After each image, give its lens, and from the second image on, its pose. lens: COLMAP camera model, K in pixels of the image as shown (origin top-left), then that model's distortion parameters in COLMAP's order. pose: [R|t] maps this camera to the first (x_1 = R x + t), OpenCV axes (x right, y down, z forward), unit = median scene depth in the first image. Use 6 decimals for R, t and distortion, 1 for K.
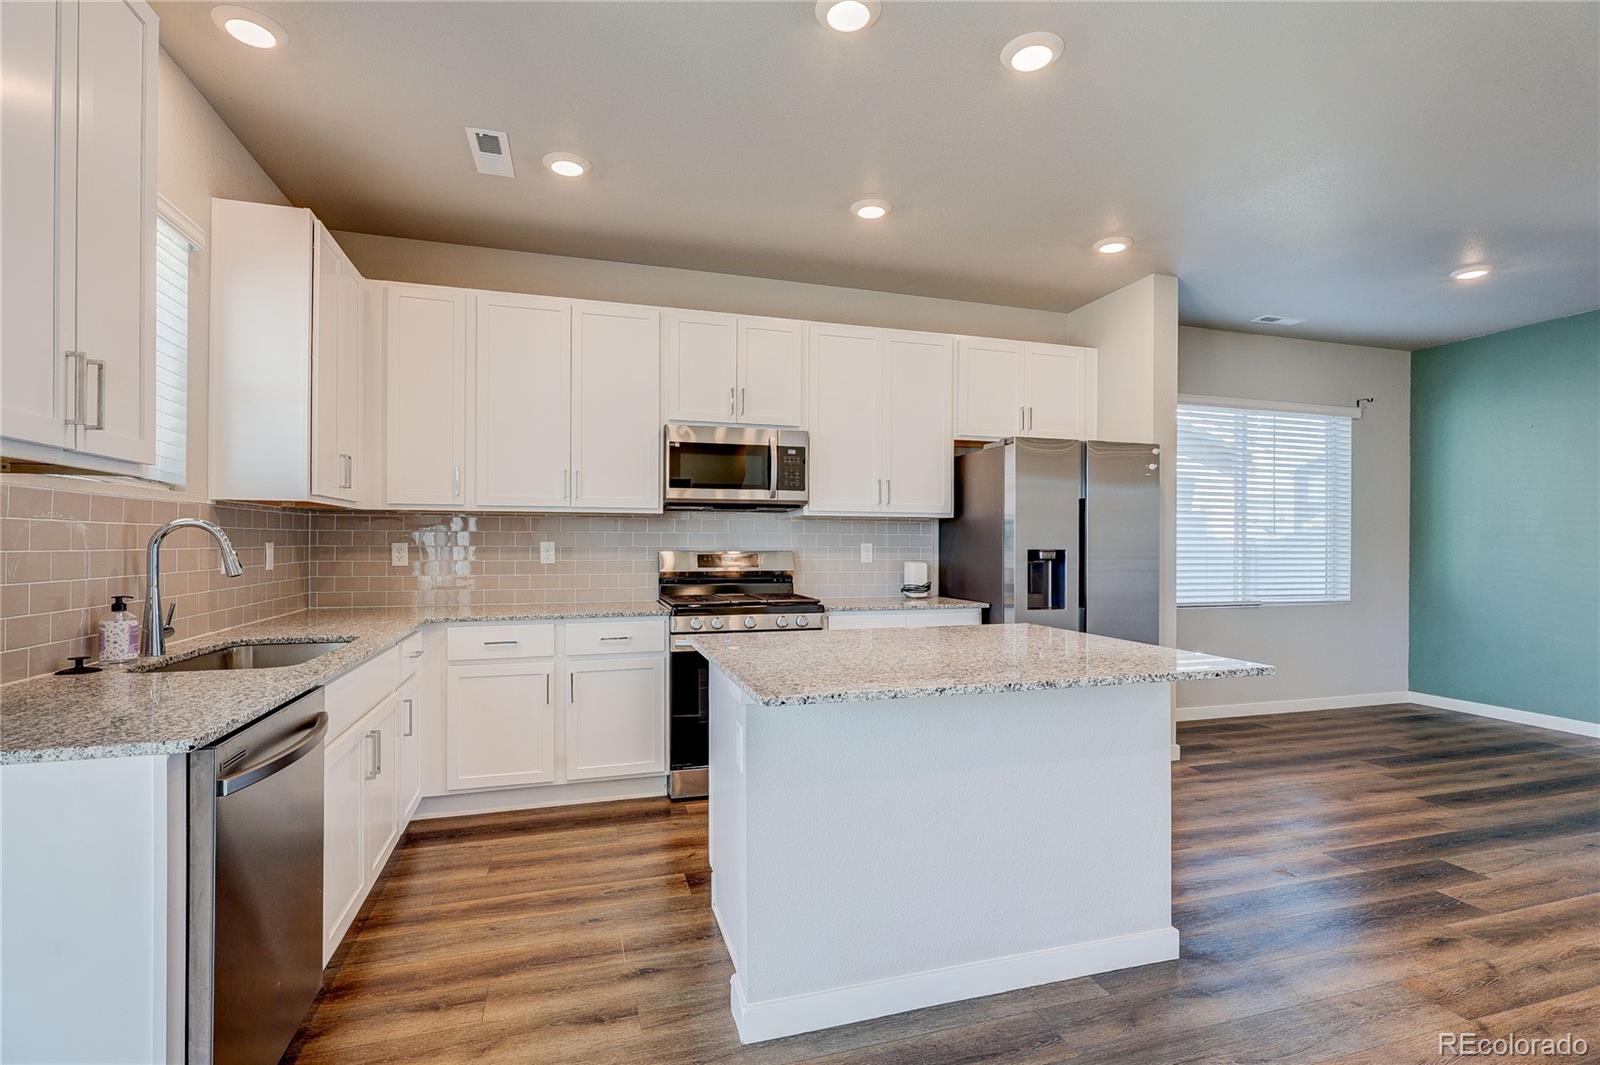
lens RADIAL K [[739.9, 0, 802.1], [0, 739.9, 541.5], [0, 0, 1]] dist [0.000013, -0.000031]
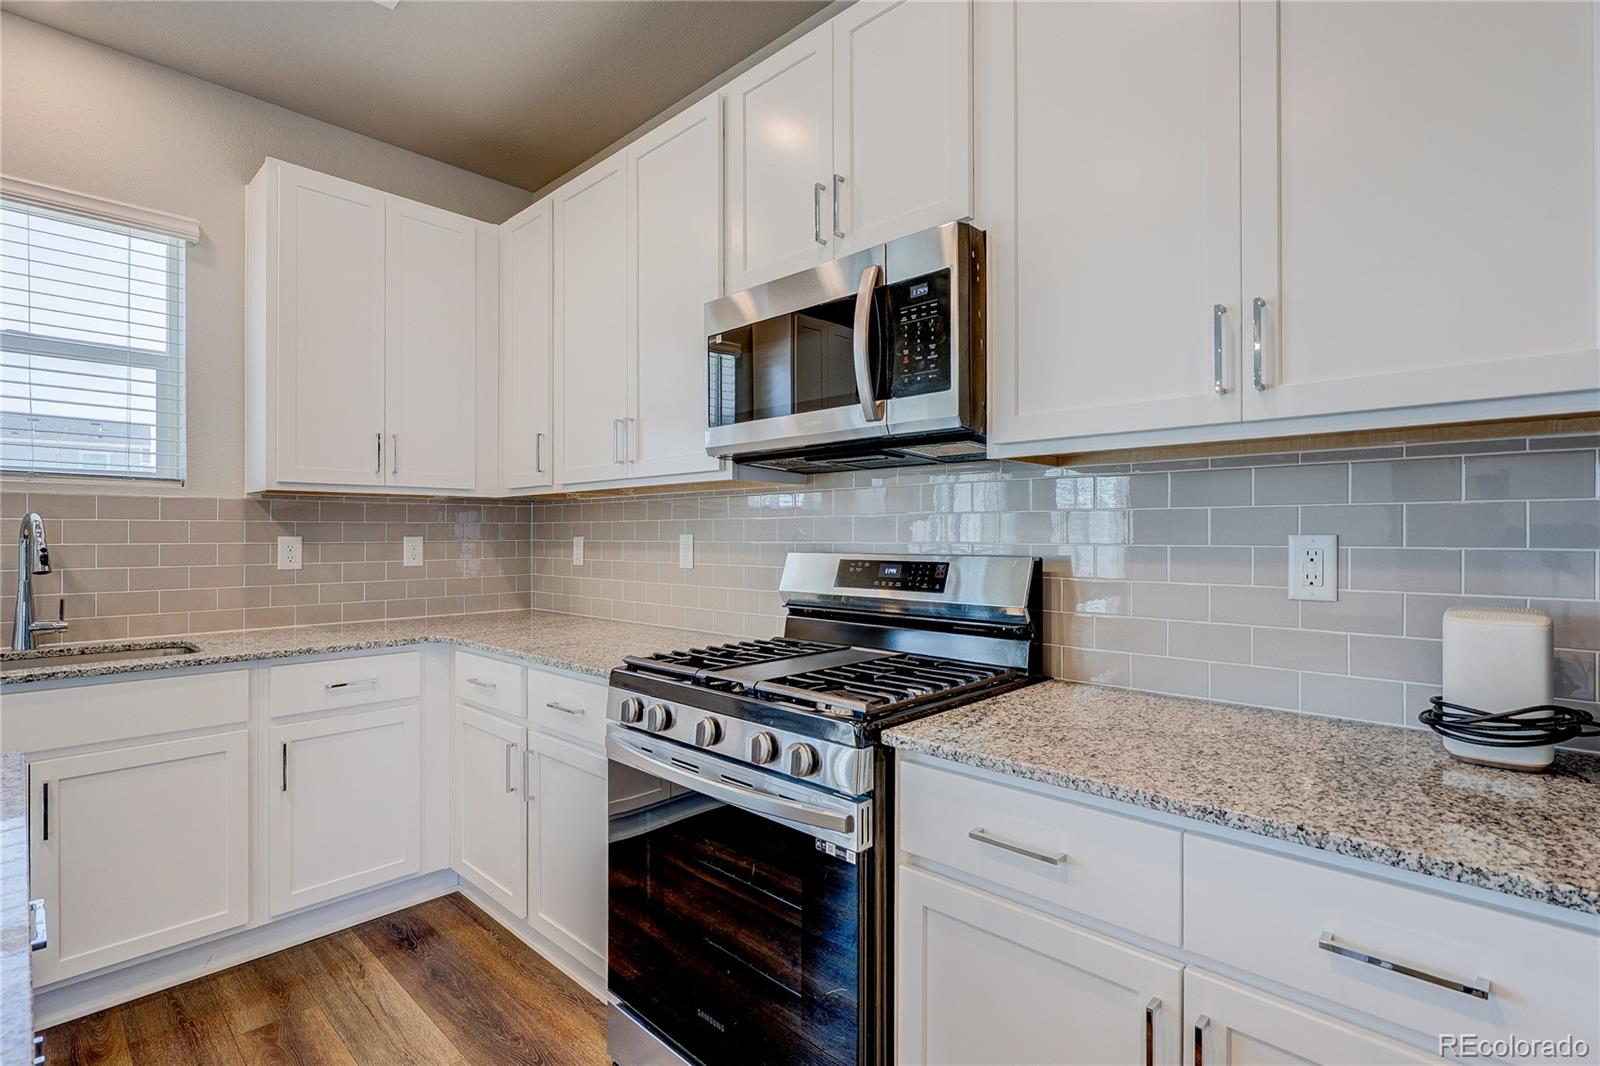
lens RADIAL K [[761.0, 0, 793.4], [0, 761.0, 527.8], [0, 0, 1]] dist [-0.001244, -0.000159]
pose [[0.484287, -0.011742, -0.874831, 0.298932], [0.003864, 0.999929, -0.011282, 0.002413], [0.874901, 0.002083, 0.484298, 0.784624]]
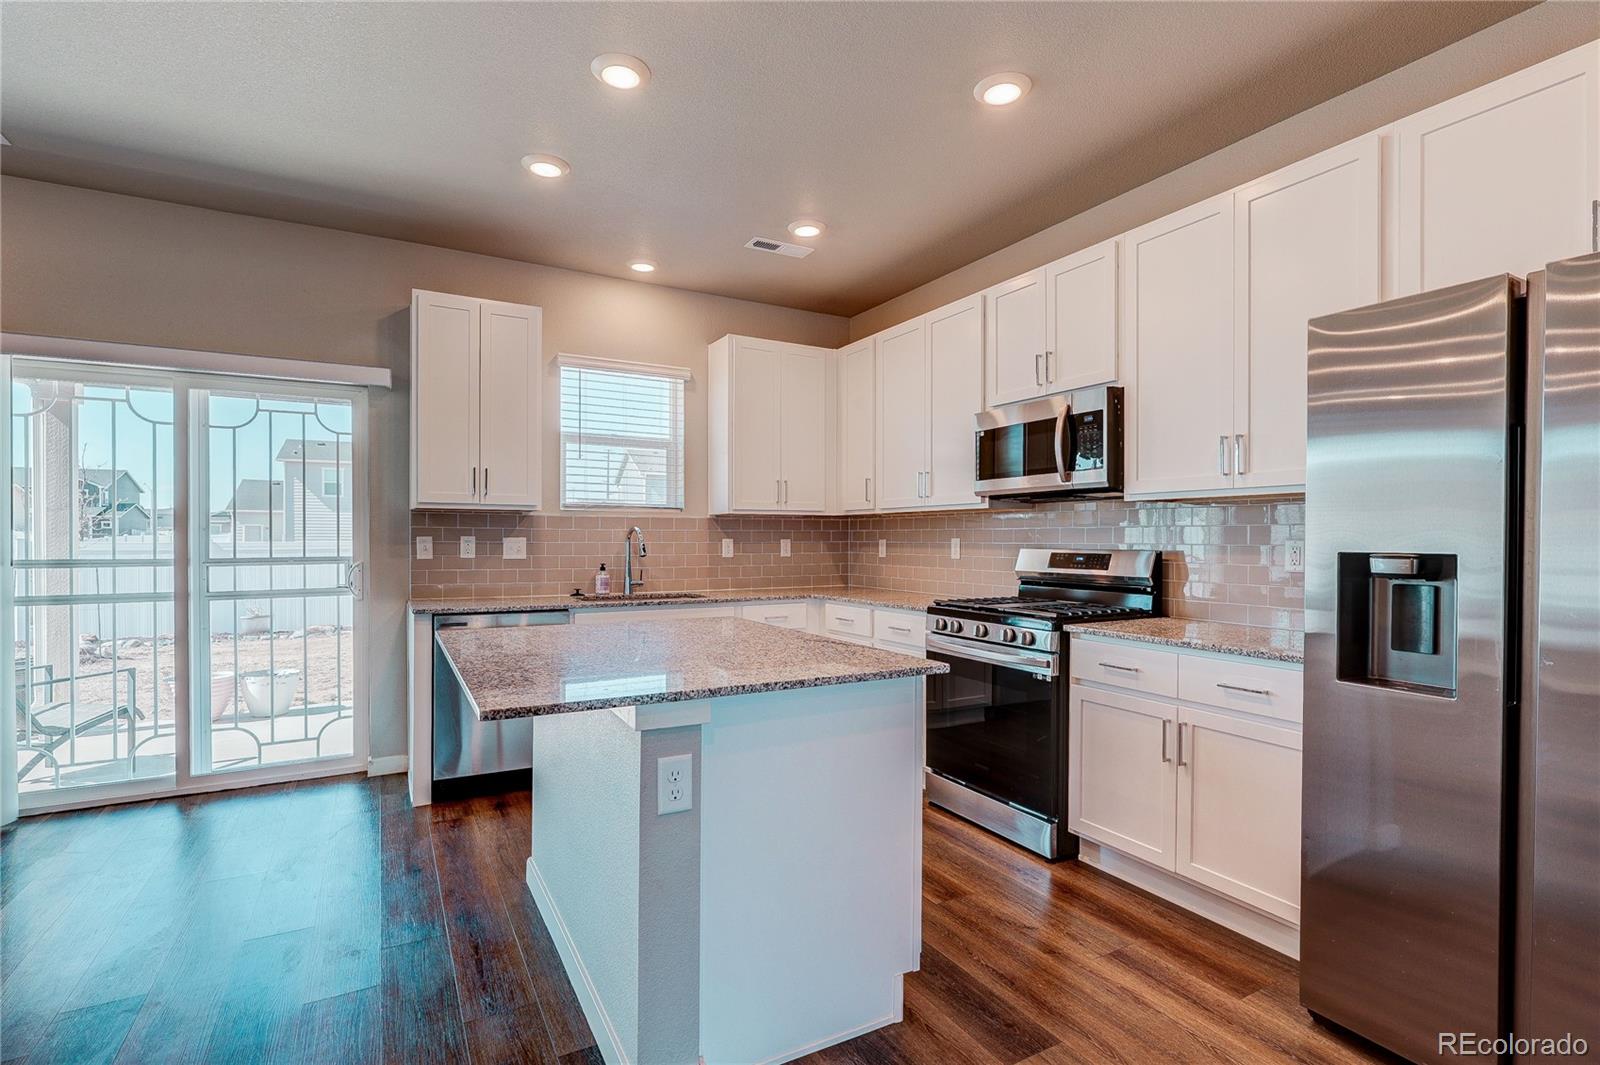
lens RADIAL K [[753.8, 0, 798.6], [0, 753.8, 540.9], [0, 0, 1]] dist [0.000155, 0.000098]
pose [[0.212023, 0.000517, -0.977265, 0.698567], [0.000719, 1.000000, 0.000685, 0.003201], [0.977264, -0.000847, 0.212022, 0.565550]]
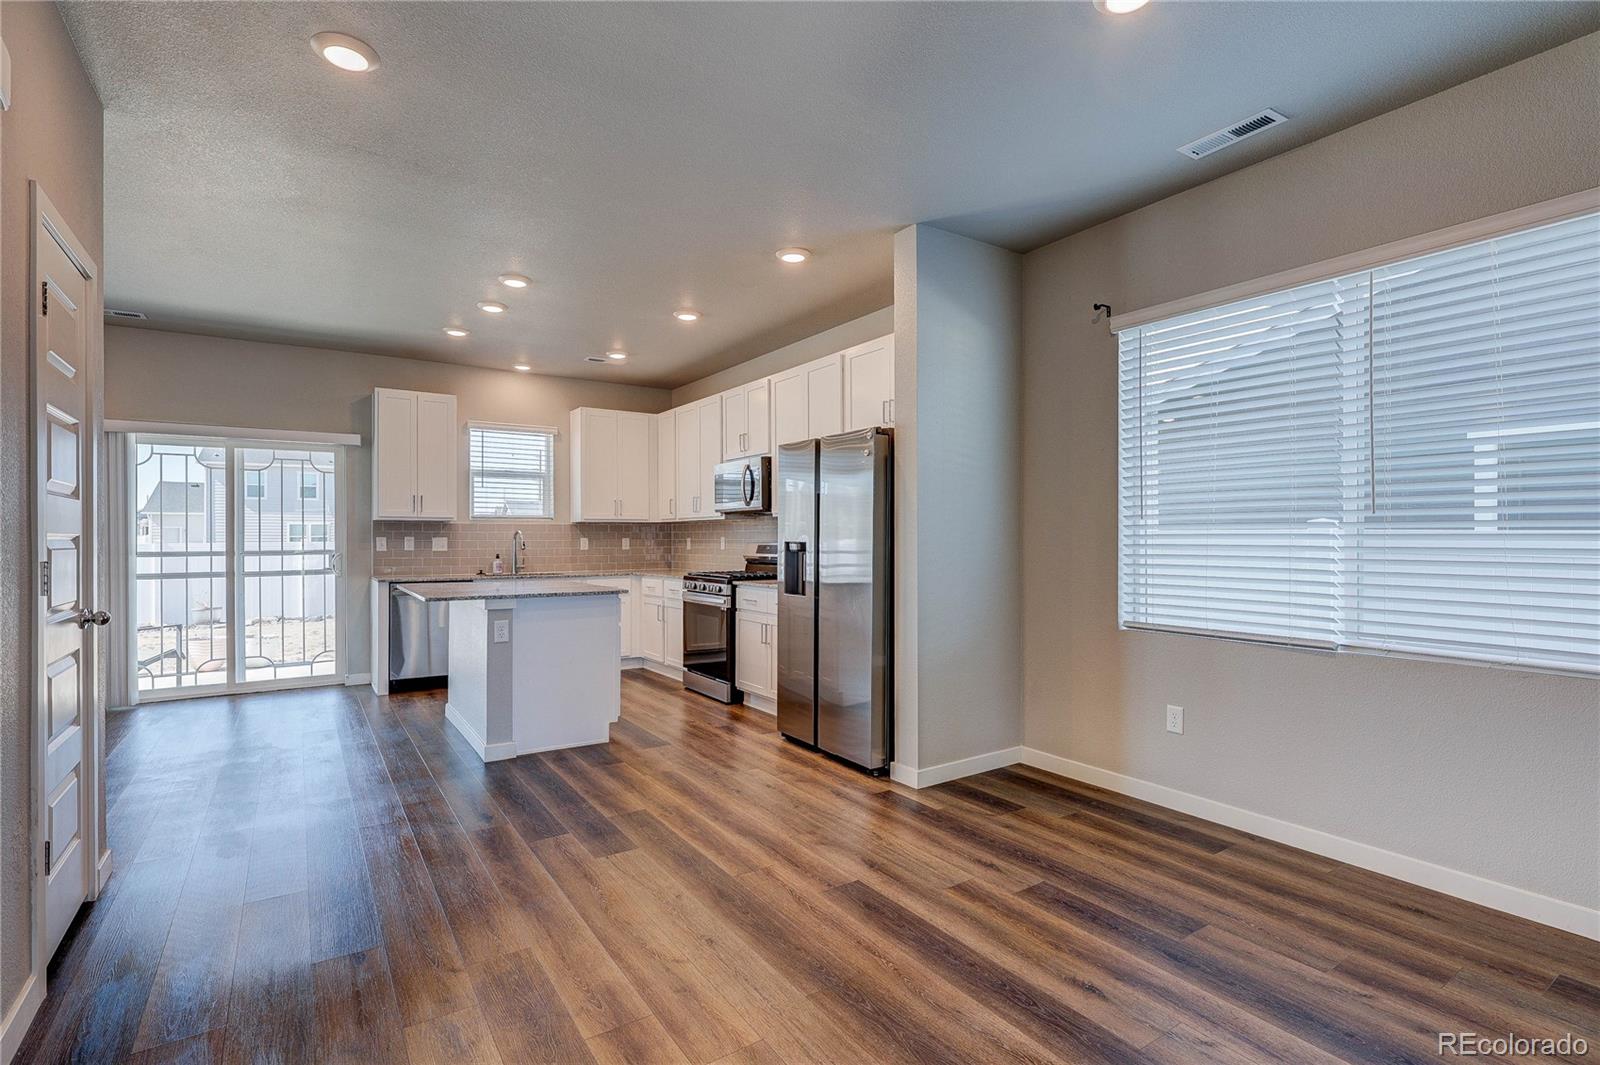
lens RADIAL K [[741.3, 0, 800.0], [0, 741.3, 532.5], [0, 0, 1]] dist [-0.000424, 0.000021]
pose [[0.296686, -0.011161, -0.954910, 1.416871], [0.005554, 0.999935, -0.009962, 0.008826], [0.954959, -0.002348, 0.296729, 0.680587]]
